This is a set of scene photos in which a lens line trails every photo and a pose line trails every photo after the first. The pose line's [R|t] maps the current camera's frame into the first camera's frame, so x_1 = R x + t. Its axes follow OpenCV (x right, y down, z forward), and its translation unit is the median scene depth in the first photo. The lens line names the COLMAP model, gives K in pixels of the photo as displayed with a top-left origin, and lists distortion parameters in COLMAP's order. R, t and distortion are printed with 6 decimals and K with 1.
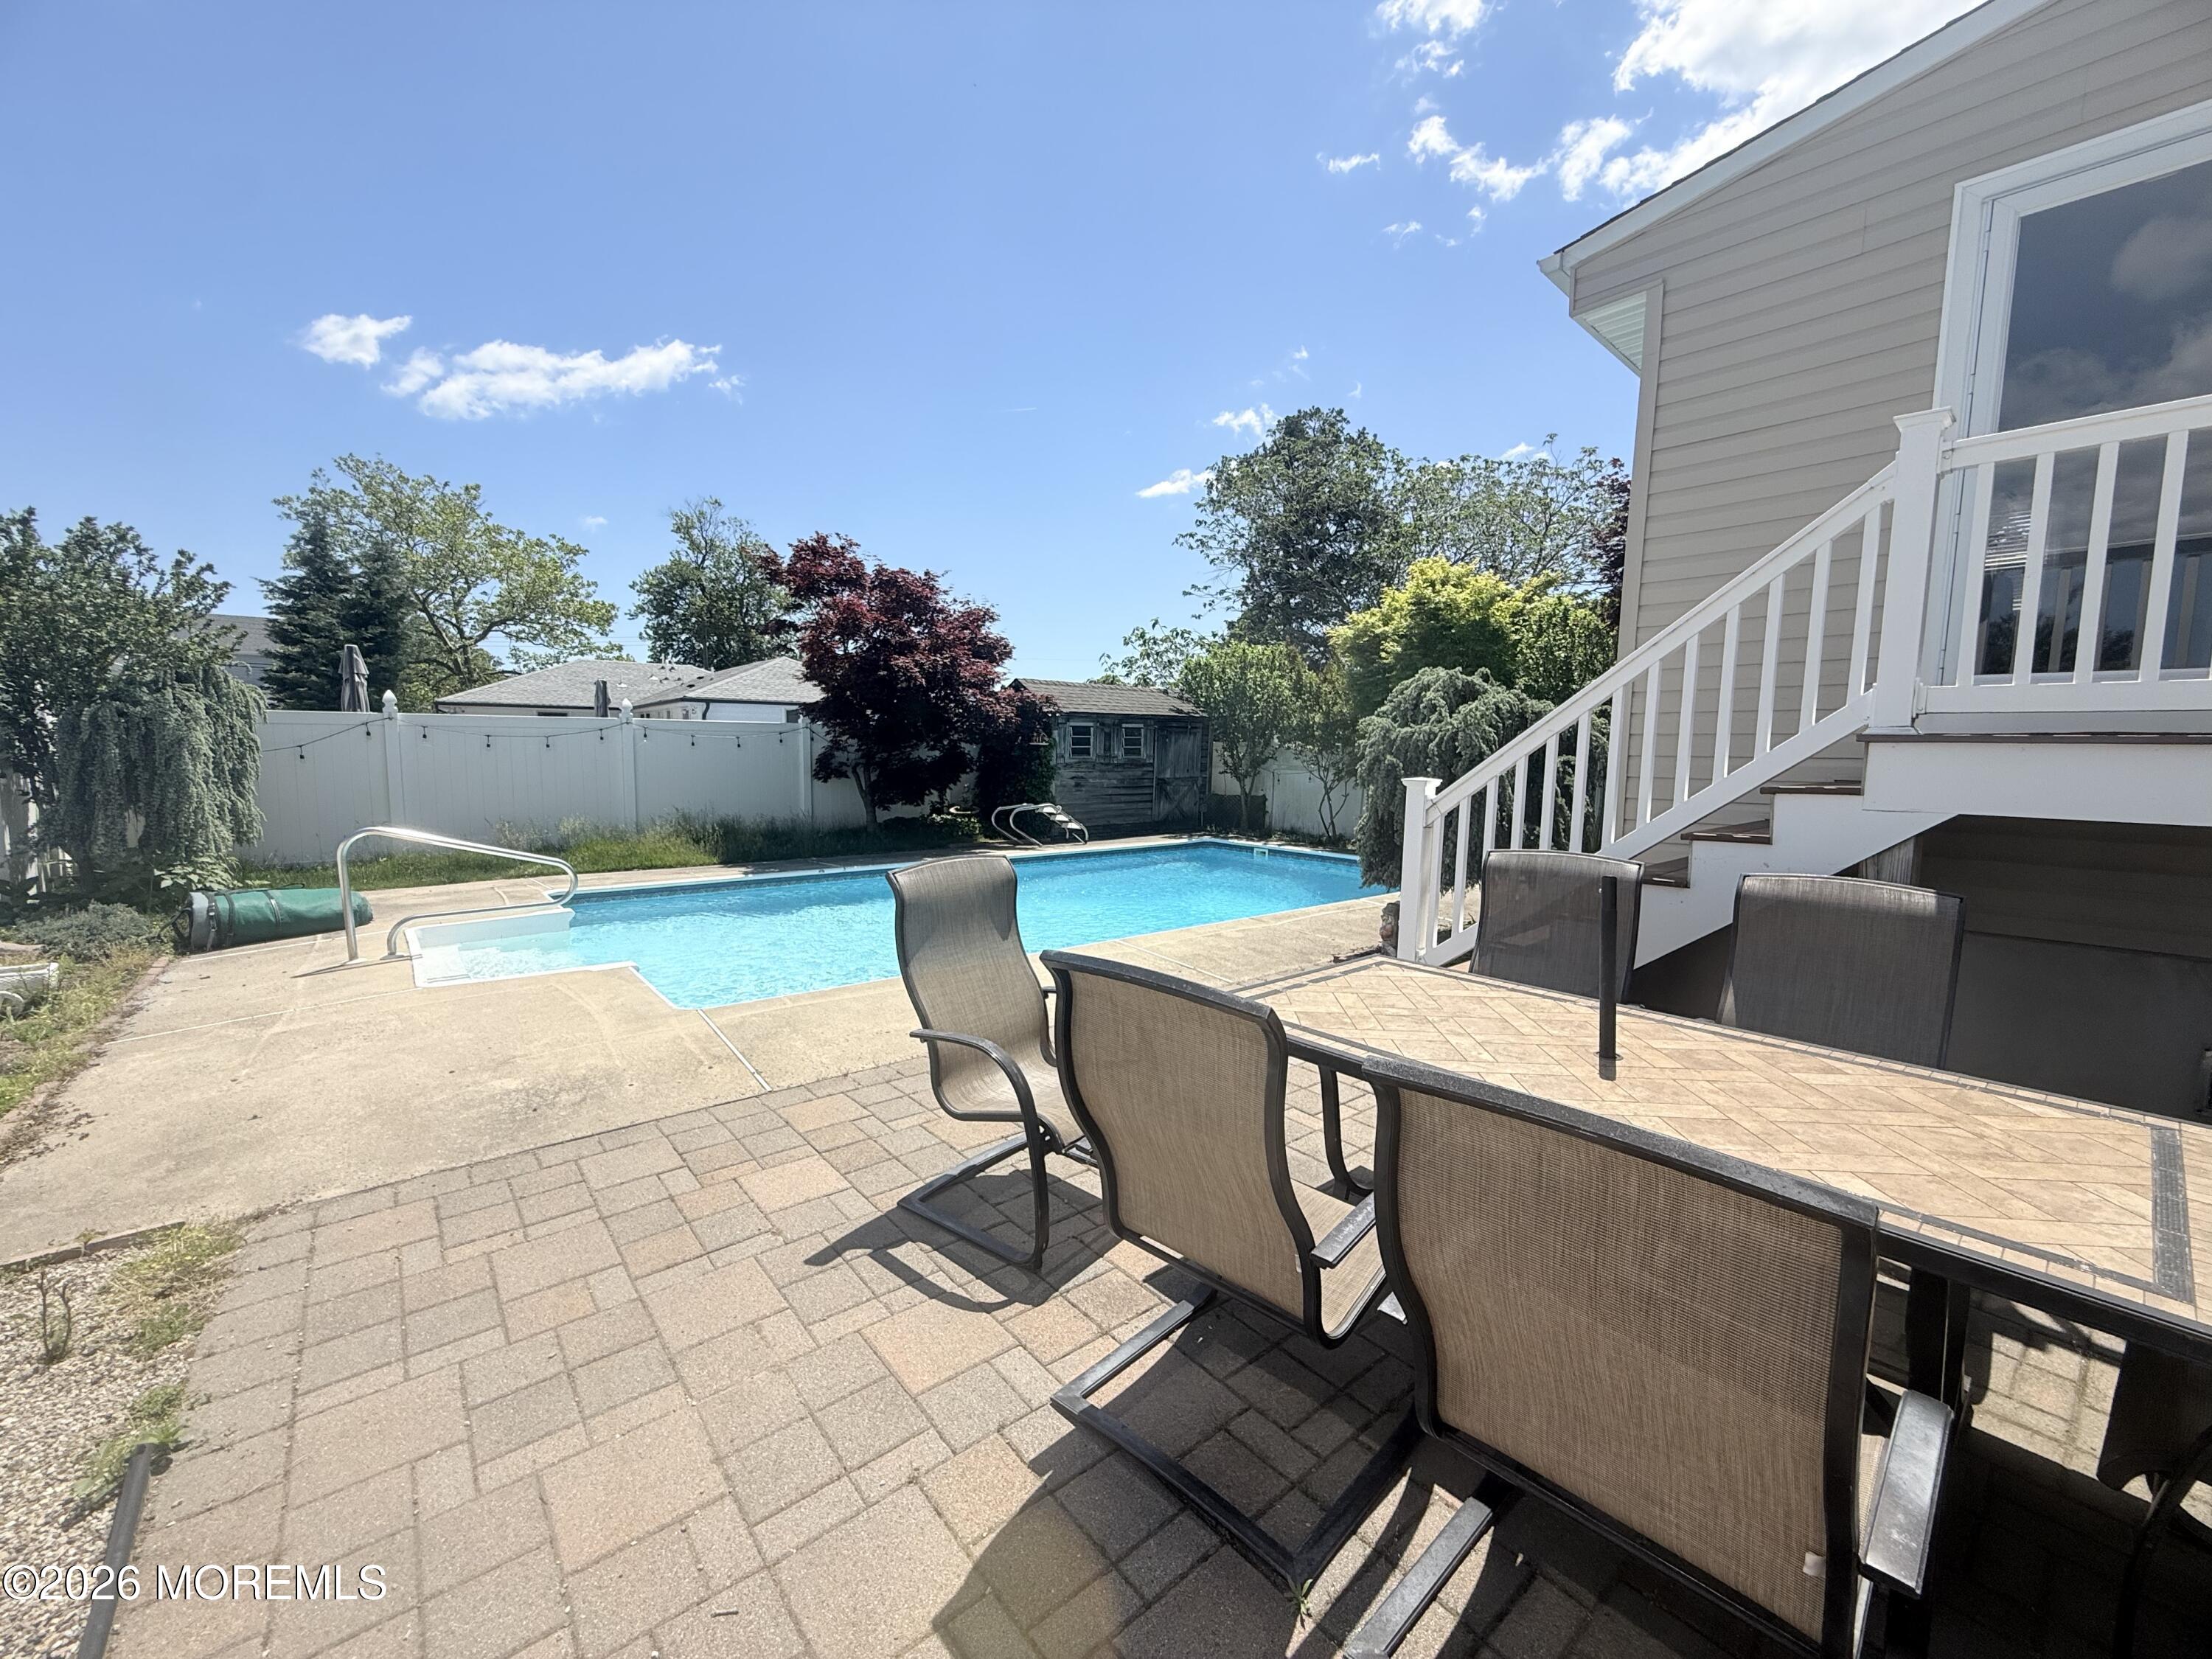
lens RADIAL K [[880.2, 0, 1101.1], [0, 880.2, 832.0], [0, 0, 1]] dist [-0.001716, -0.000424]
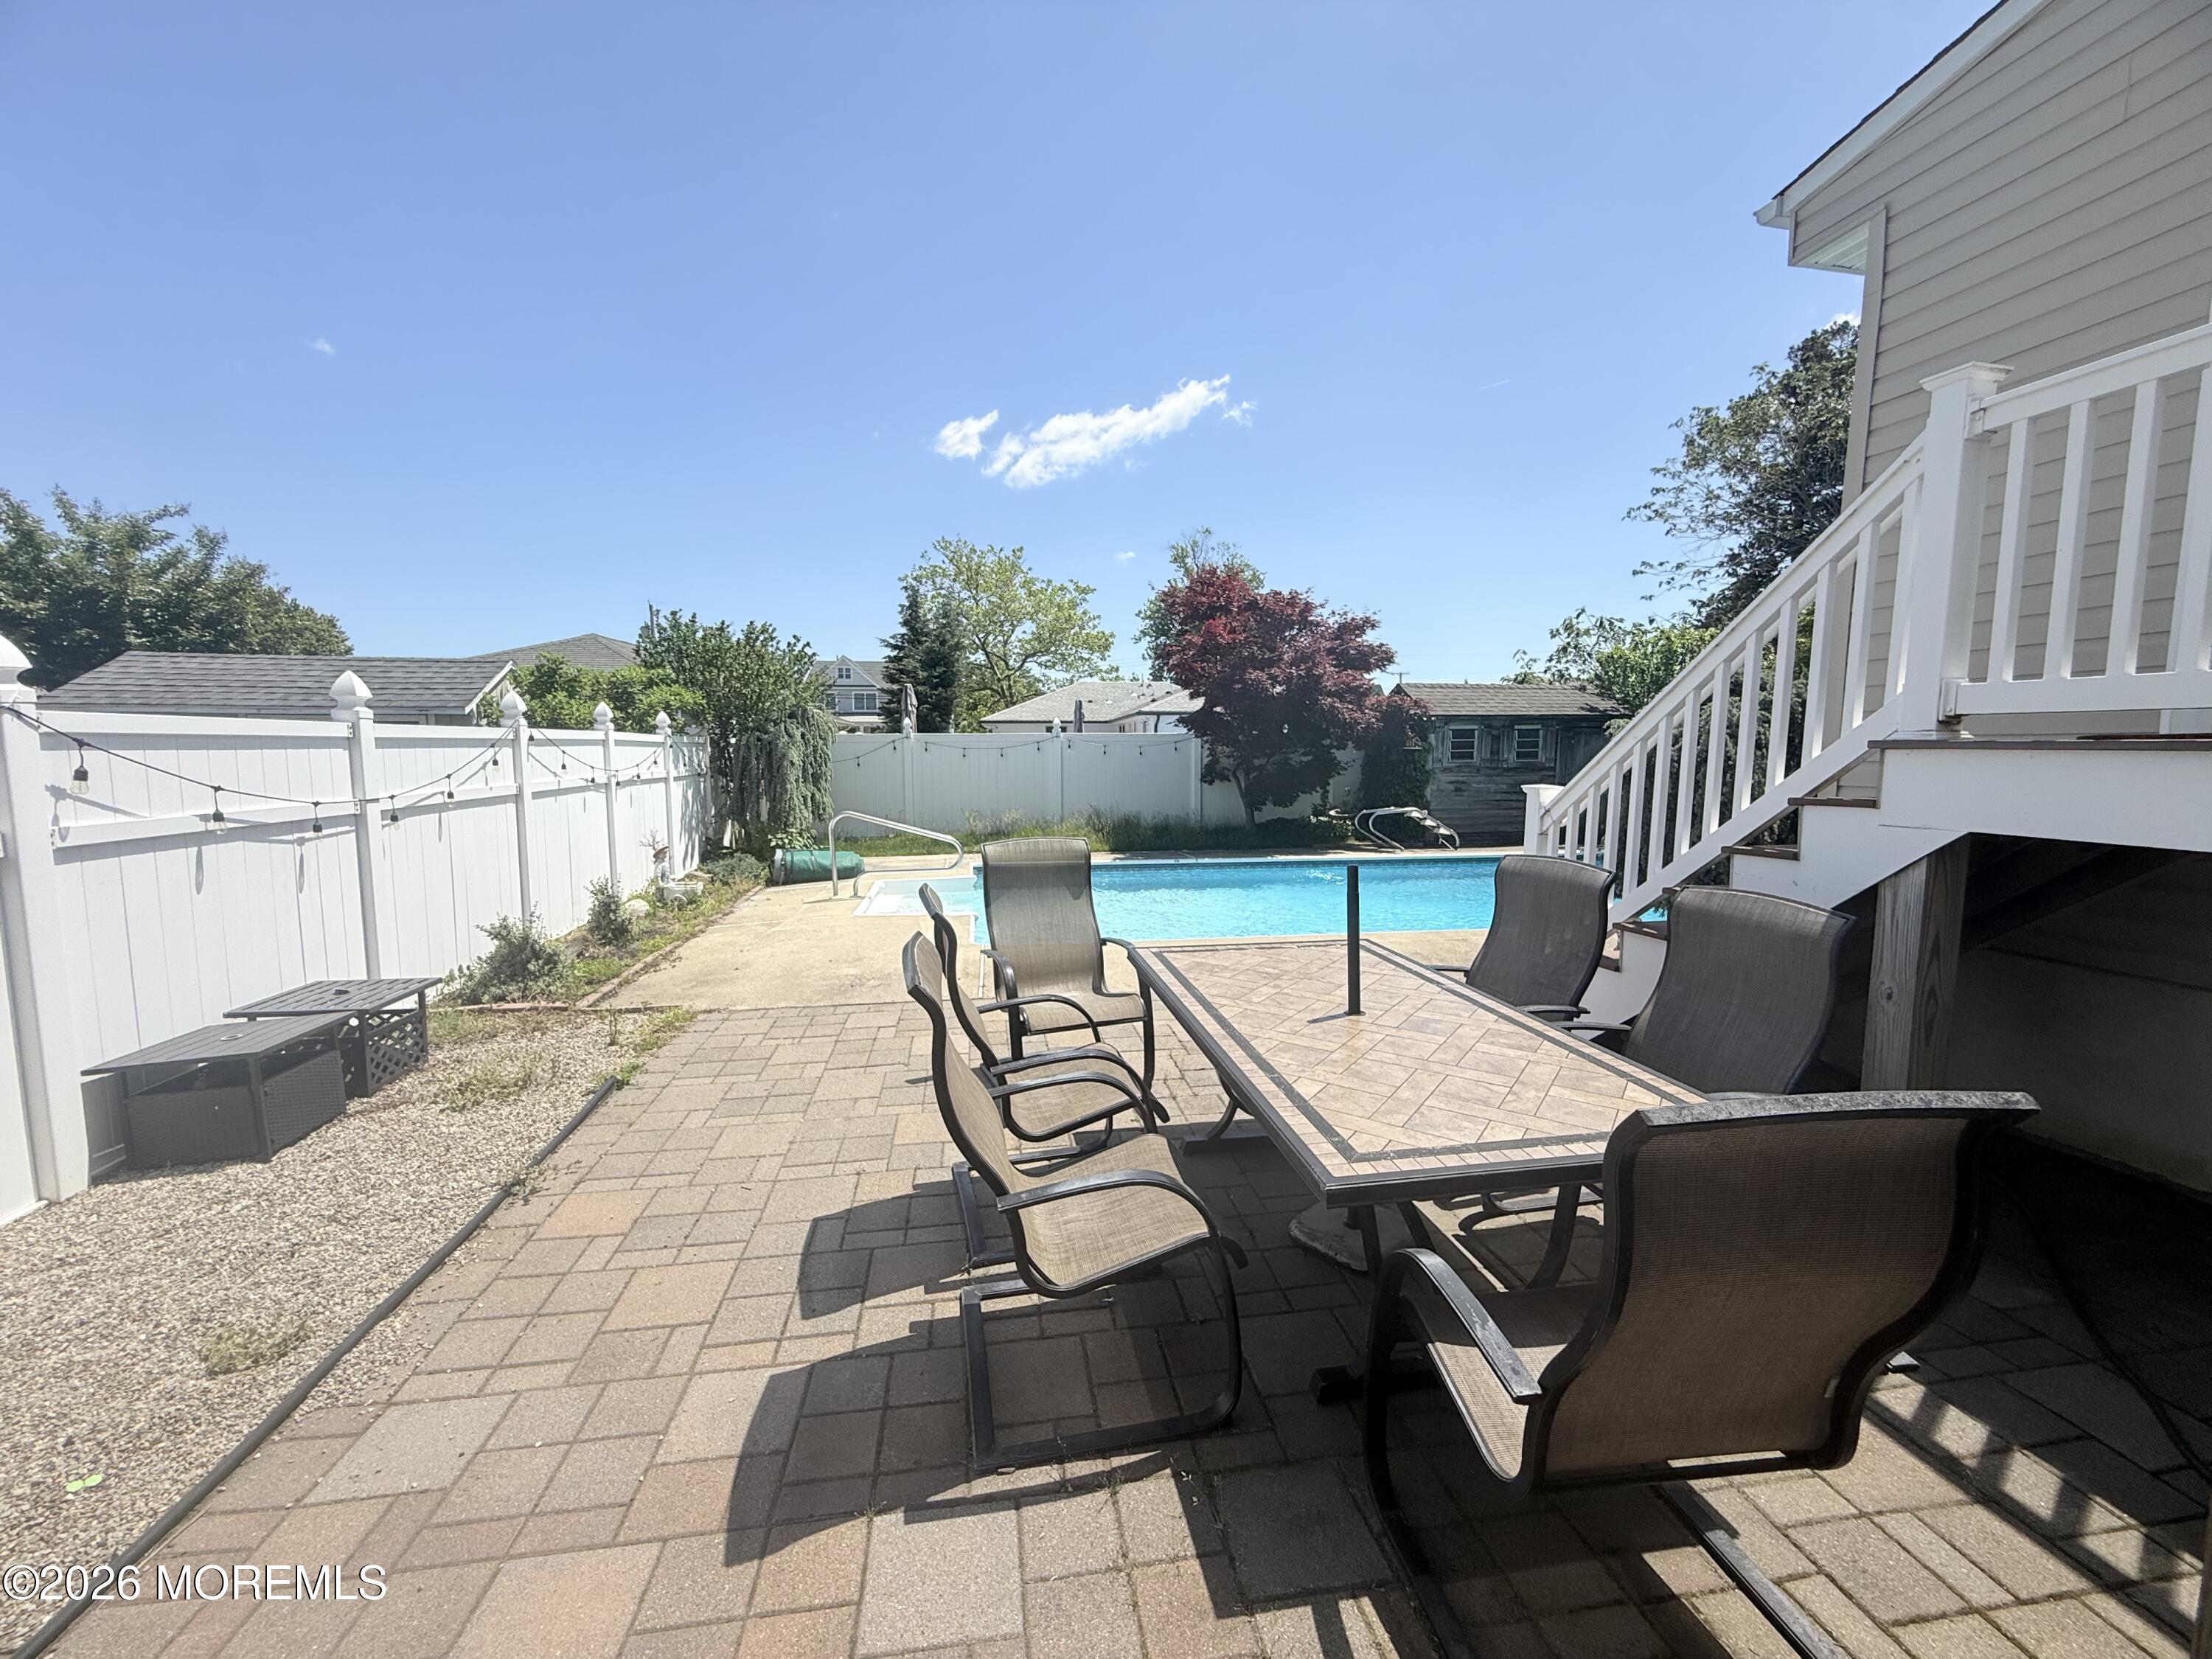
lens RADIAL K [[880.2, 0, 1101.1], [0, 880.2, 832.0], [0, 0, 1]] dist [-0.001716, -0.000424]
pose [[0.854491, 0.035561, -0.518247, 0.161975], [-0.037335, 0.999278, 0.007010, 0.001420], [0.518122, 0.013358, 0.855202, -0.041878]]
